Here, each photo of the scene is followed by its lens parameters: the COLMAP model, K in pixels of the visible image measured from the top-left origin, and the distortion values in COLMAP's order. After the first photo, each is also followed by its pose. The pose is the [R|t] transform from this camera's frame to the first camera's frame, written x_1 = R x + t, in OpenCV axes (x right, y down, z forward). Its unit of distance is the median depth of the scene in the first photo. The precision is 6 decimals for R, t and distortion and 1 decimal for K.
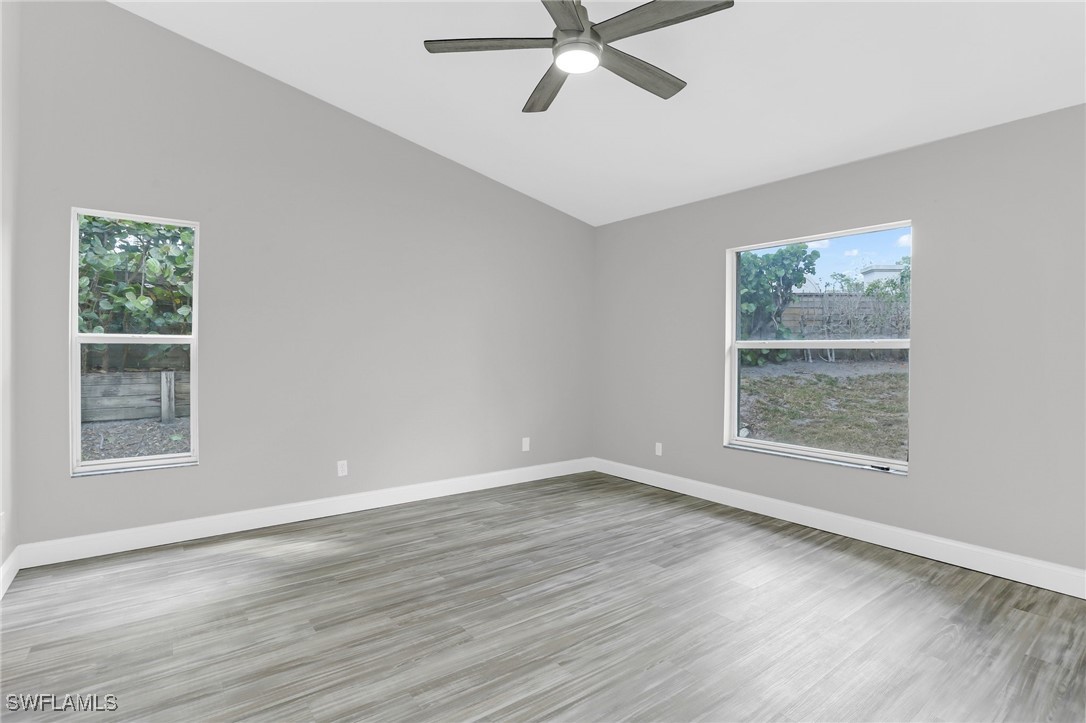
lens RADIAL K [[534.0, 0, 542.8], [0, 534.0, 354.3], [0, 0, 1]] dist [-0.046323, 0.007770]
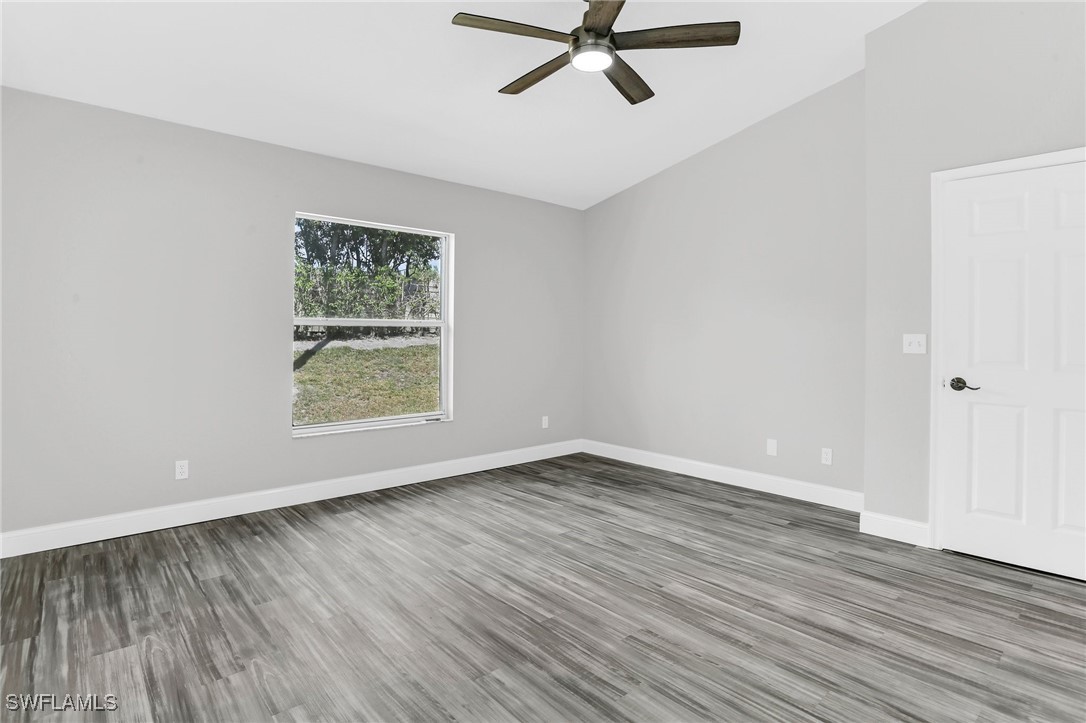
lens RADIAL K [[534.0, 0, 560.6], [0, 534.0, 341.0], [0, 0, 1]] dist [-0.046323, 0.007770]
pose [[-0.087120, -0.015645, 0.996075, -0.852801], [-0.001990, 0.999877, 0.015531, -0.002195], [-0.996196, -0.000629, -0.087140, 0.983337]]
